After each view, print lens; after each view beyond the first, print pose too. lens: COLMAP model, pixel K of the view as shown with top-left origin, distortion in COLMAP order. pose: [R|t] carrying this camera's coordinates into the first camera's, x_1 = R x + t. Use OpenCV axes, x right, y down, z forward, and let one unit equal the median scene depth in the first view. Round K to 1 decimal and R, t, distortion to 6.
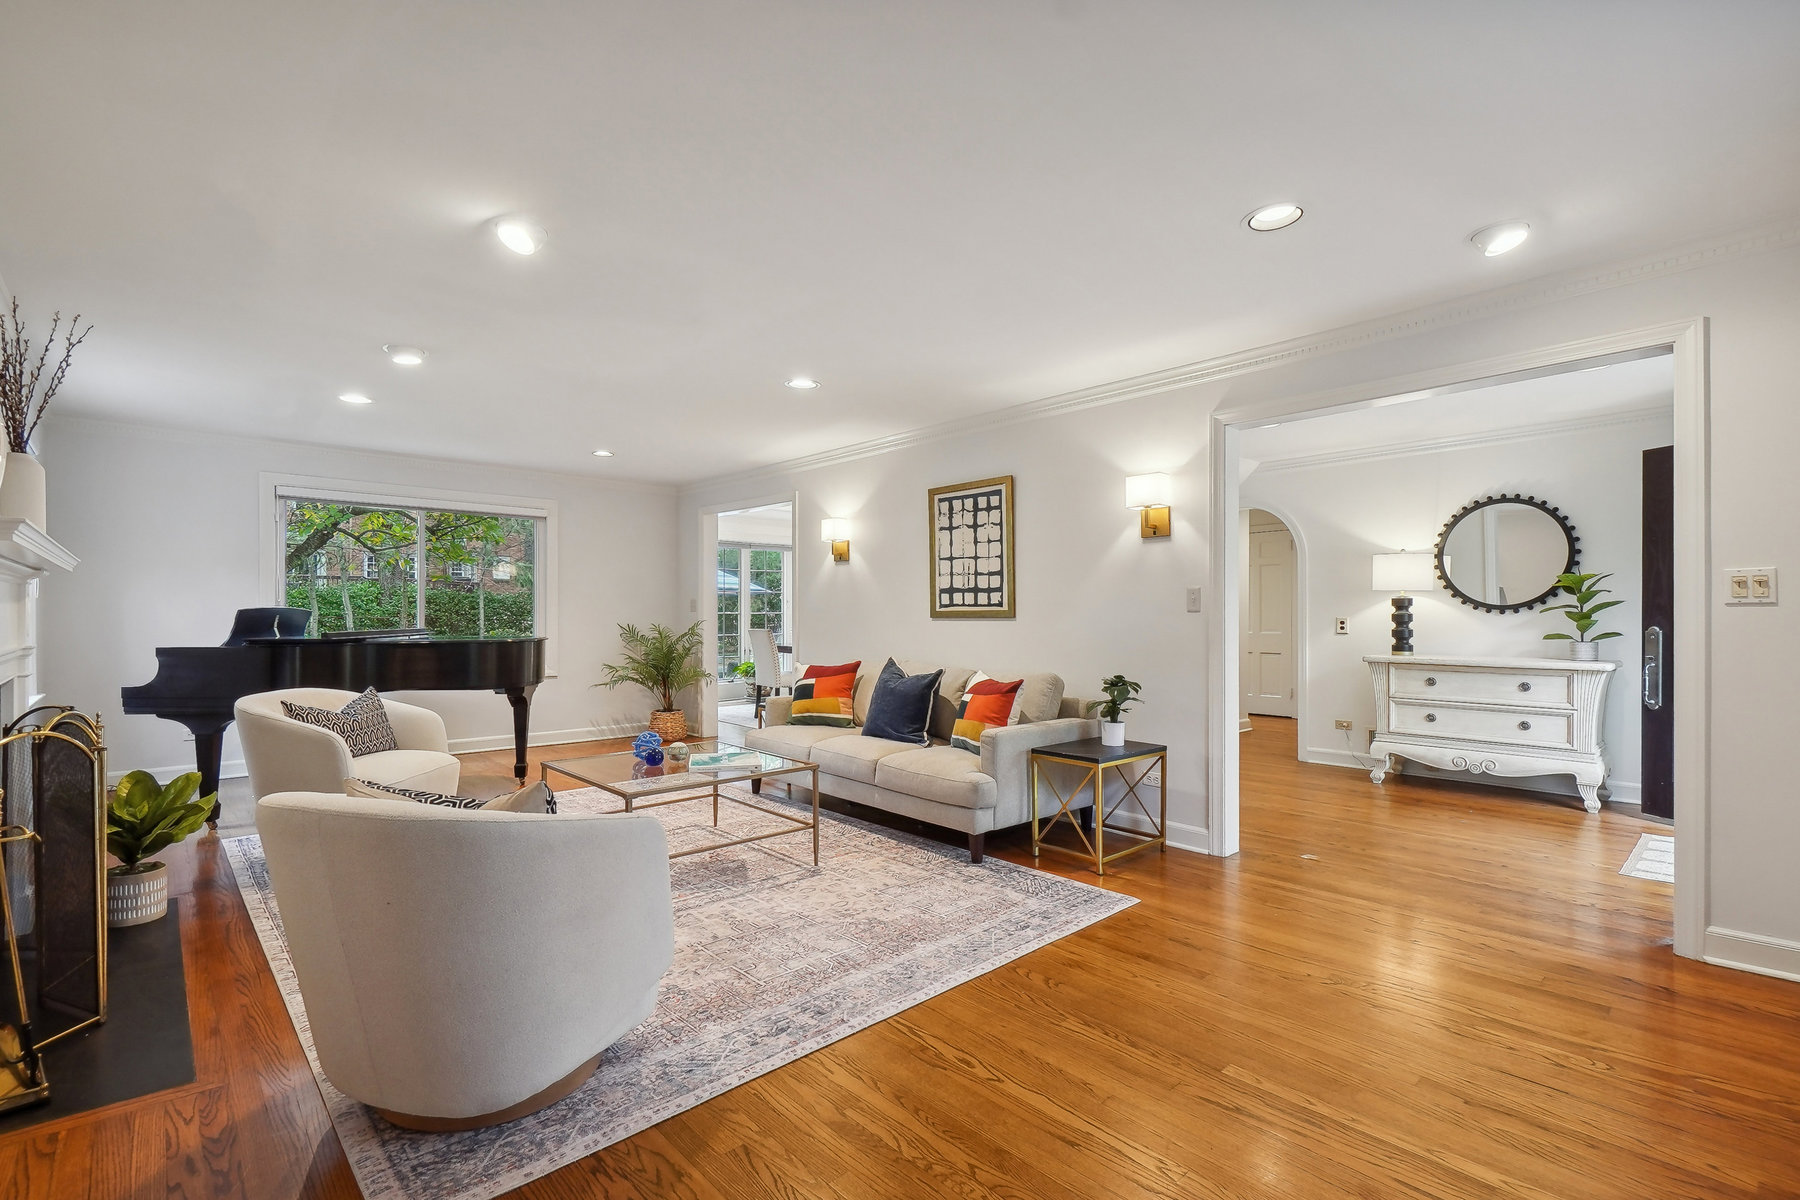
lens RADIAL K [[782.5, 0, 900.0], [0, 782.5, 600.0], [0, 0, 1]] dist [0.021474, 0.000006]
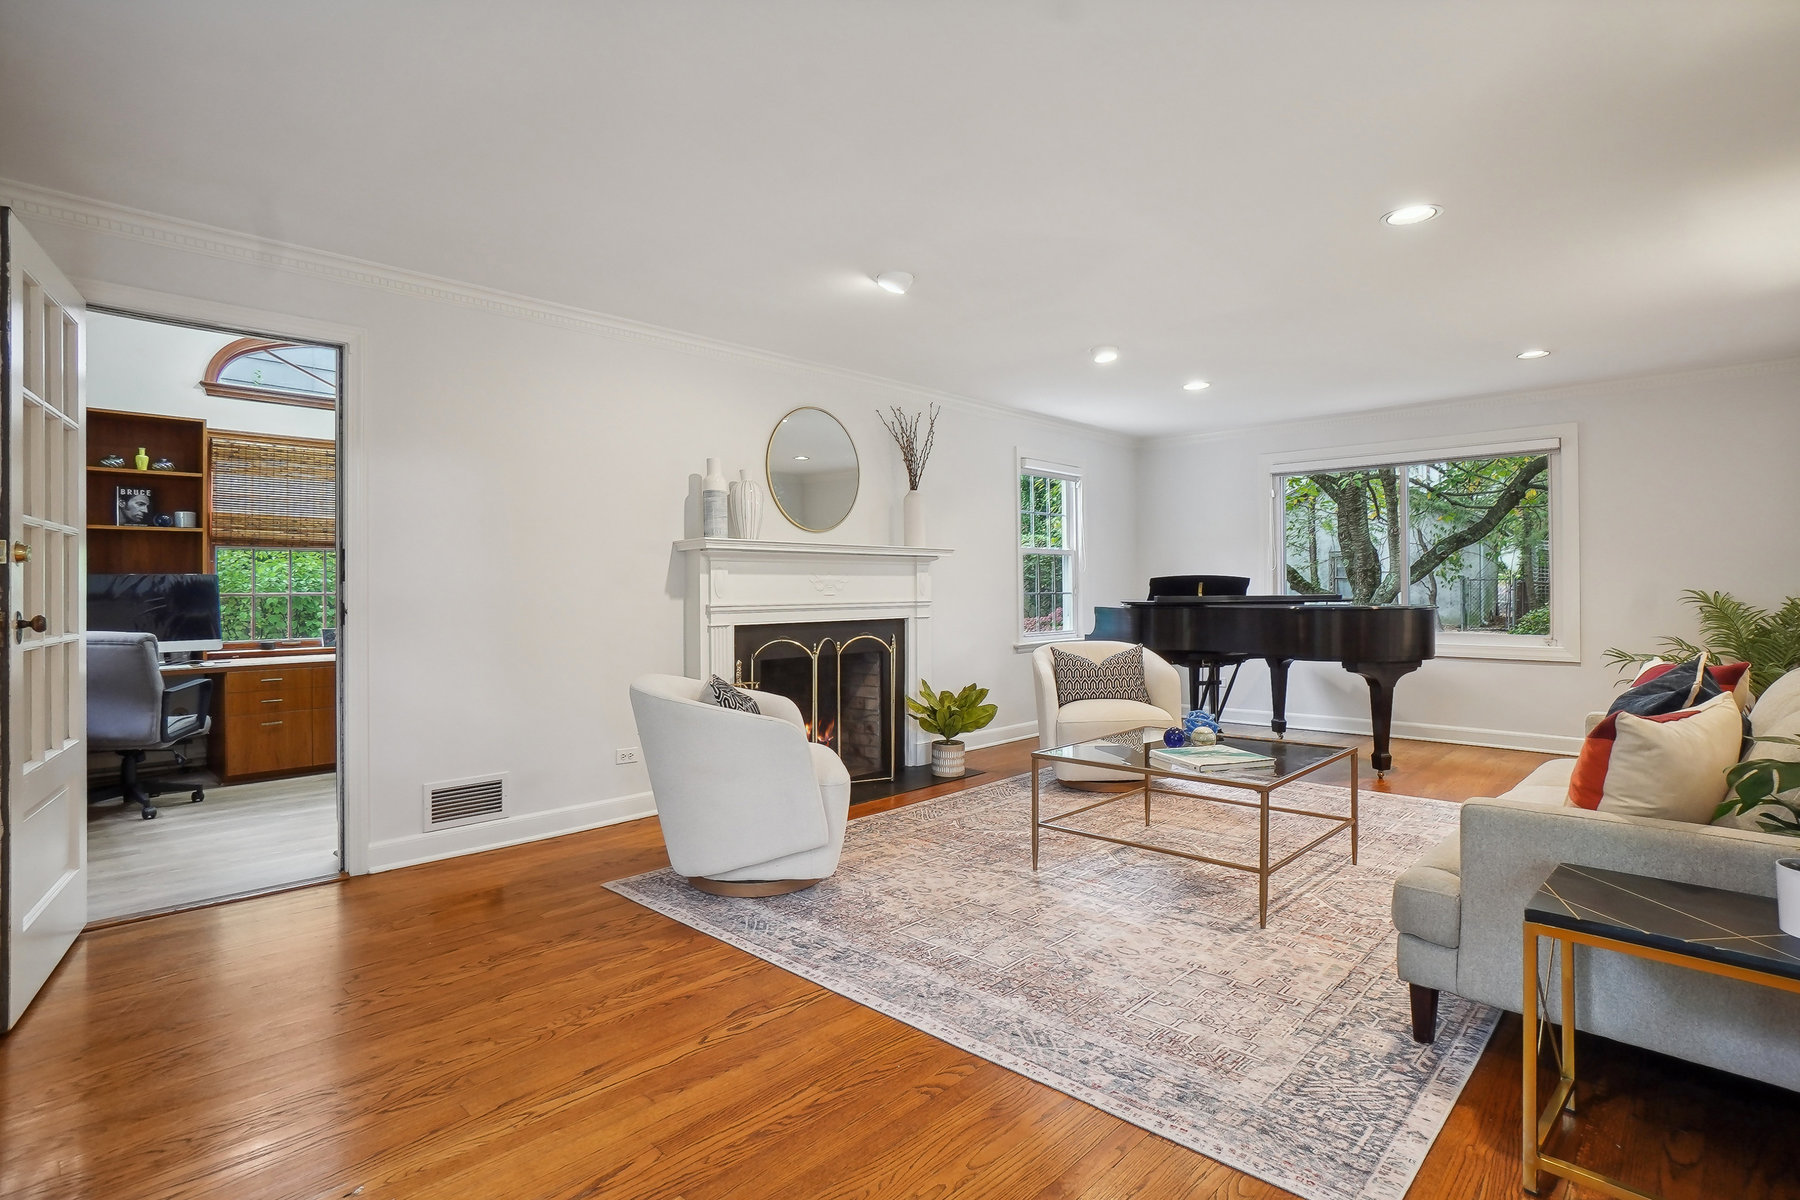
lens RADIAL K [[869.5, 0, 875.6], [0, 869.5, 603.9], [0, 0, 1]] dist [-0.018779, 0.000145]
pose [[0.082054, 0.013815, -0.996532, 0.698868], [0.027164, 0.999501, 0.016093, 0.026482], [0.996258, -0.028391, 0.081638, 0.655960]]
